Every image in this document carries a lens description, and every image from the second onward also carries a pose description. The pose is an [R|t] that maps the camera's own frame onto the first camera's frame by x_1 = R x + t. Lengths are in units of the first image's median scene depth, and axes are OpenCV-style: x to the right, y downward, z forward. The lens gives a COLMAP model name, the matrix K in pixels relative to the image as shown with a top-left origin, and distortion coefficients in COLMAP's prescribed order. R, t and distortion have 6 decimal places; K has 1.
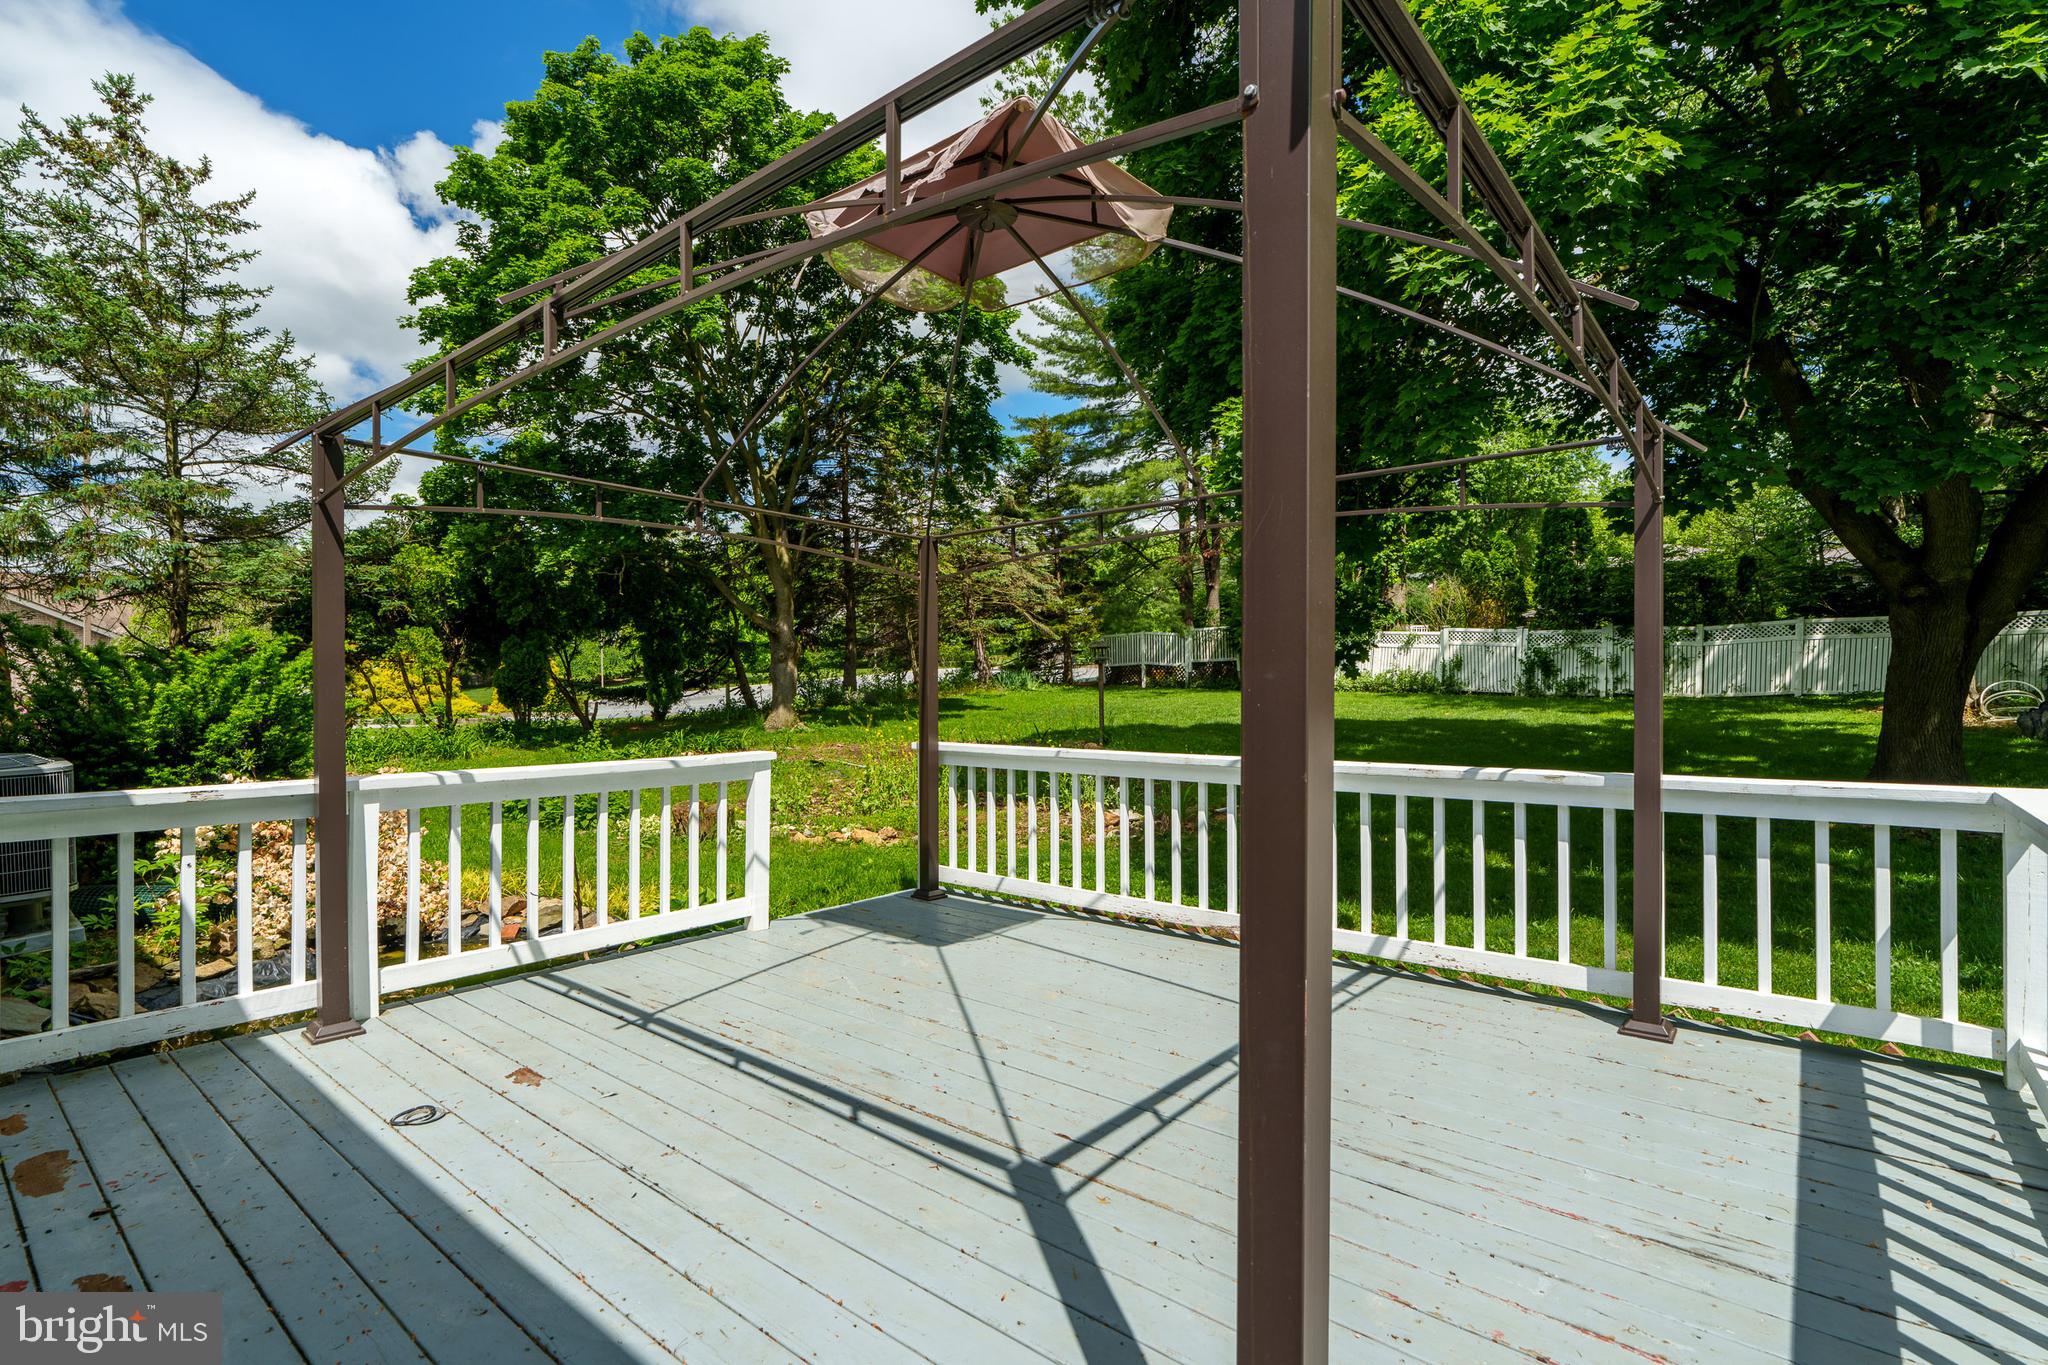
lens RADIAL K [[925.2, 0, 1013.2], [0, 925.2, 683.8], [0, 0, 1]] dist [-0.004679, 0.000463]
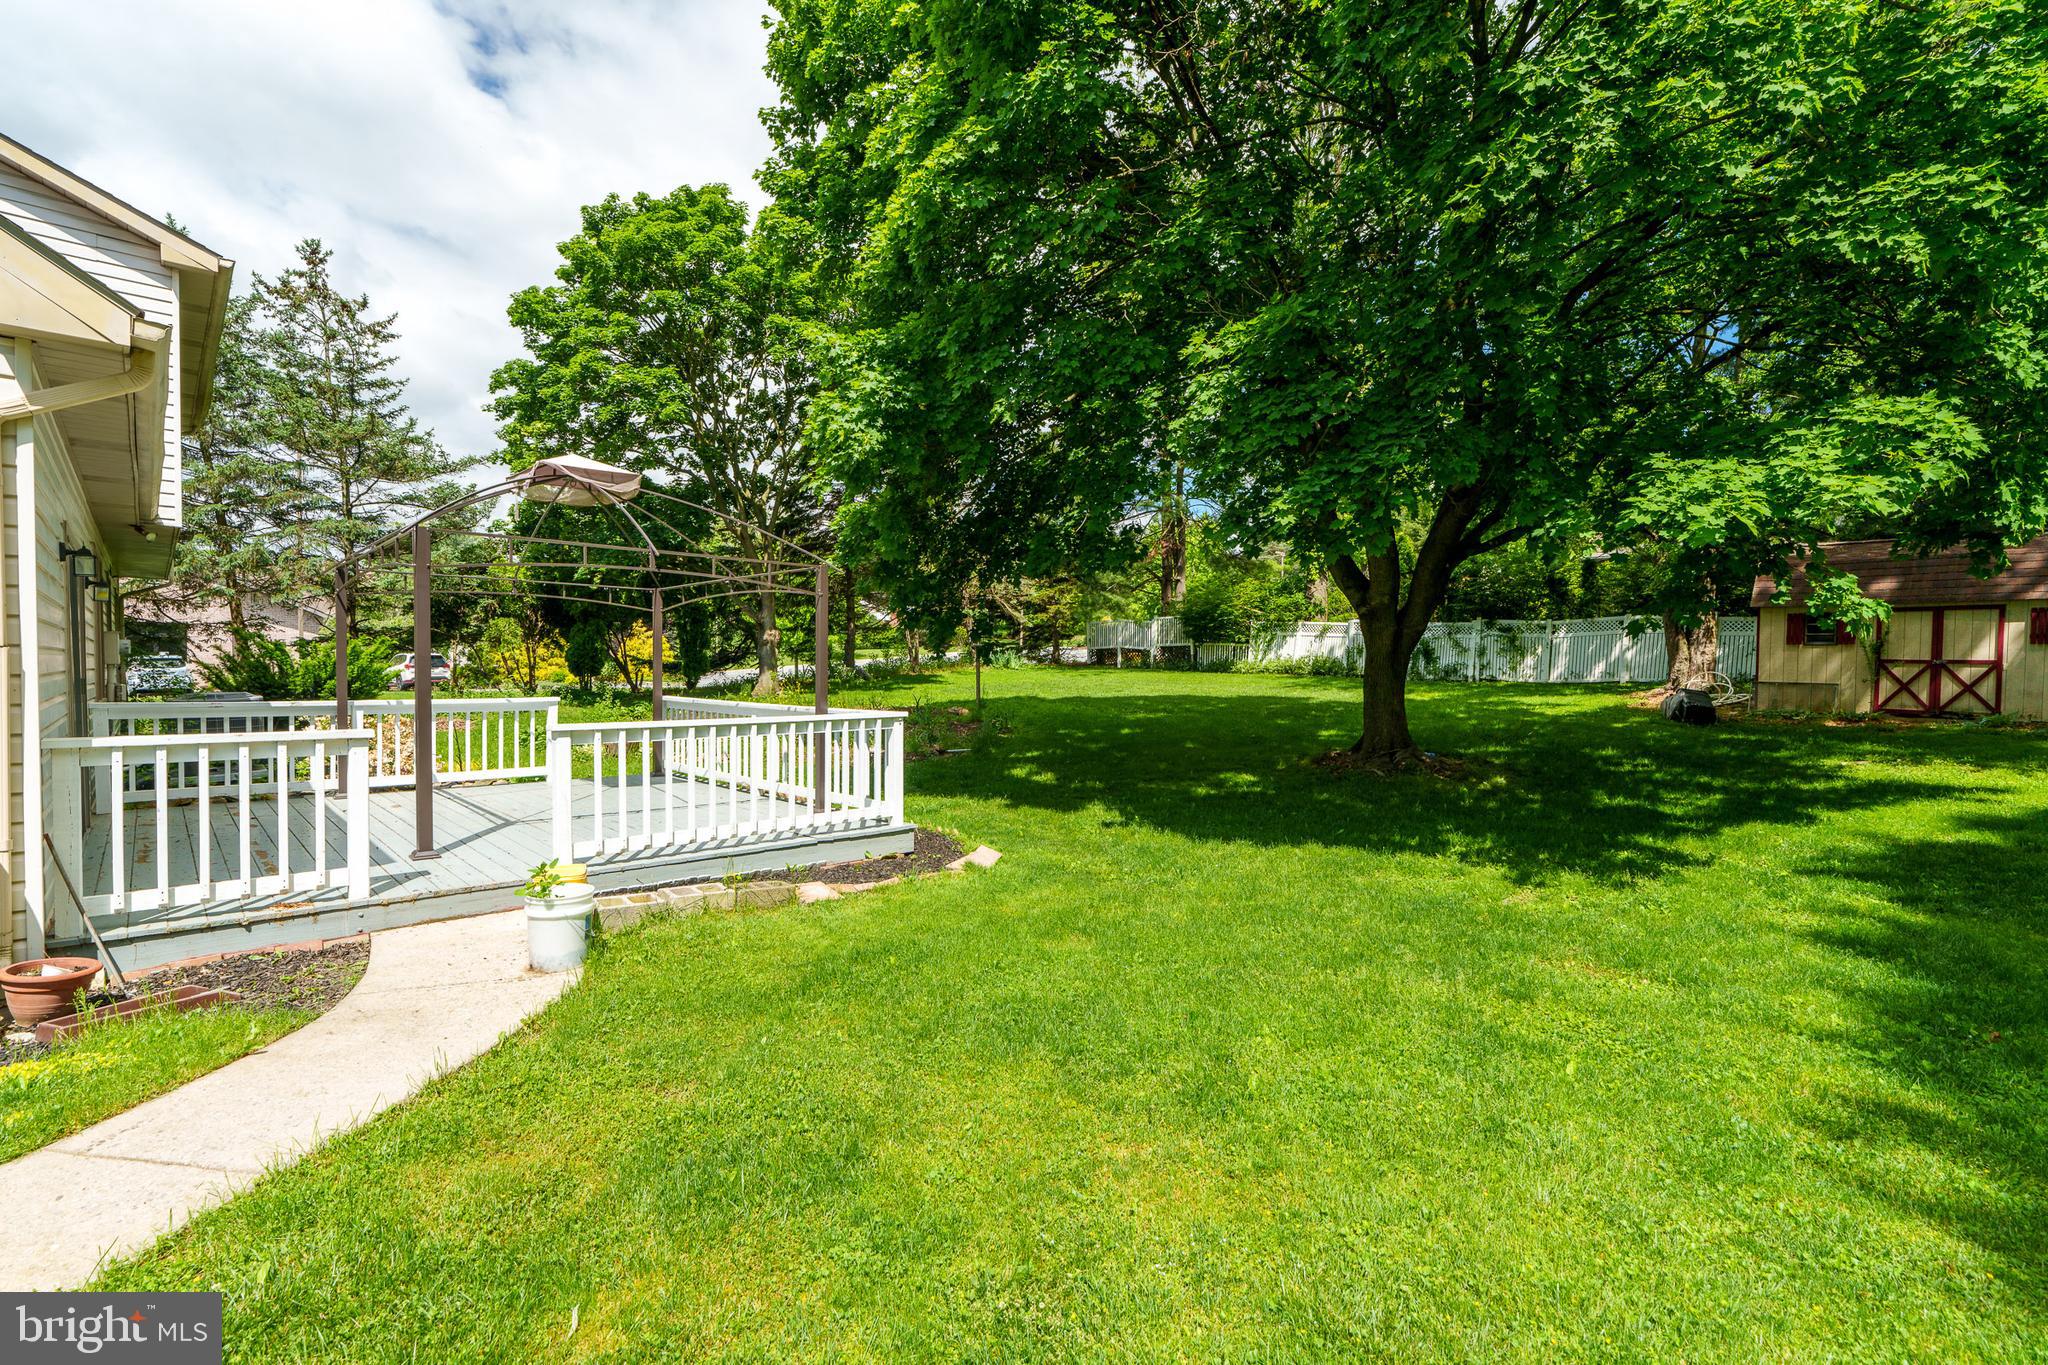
lens RADIAL K [[925.2, 0, 1018.2], [0, 925.2, 681.7], [0, 0, 1]] dist [-0.004679, 0.000463]
pose [[0.990103, 0.015433, -0.139493, 0.344004], [-0.012317, 0.999655, 0.023178, -0.007323], [0.139802, -0.021230, 0.989952, -0.298144]]
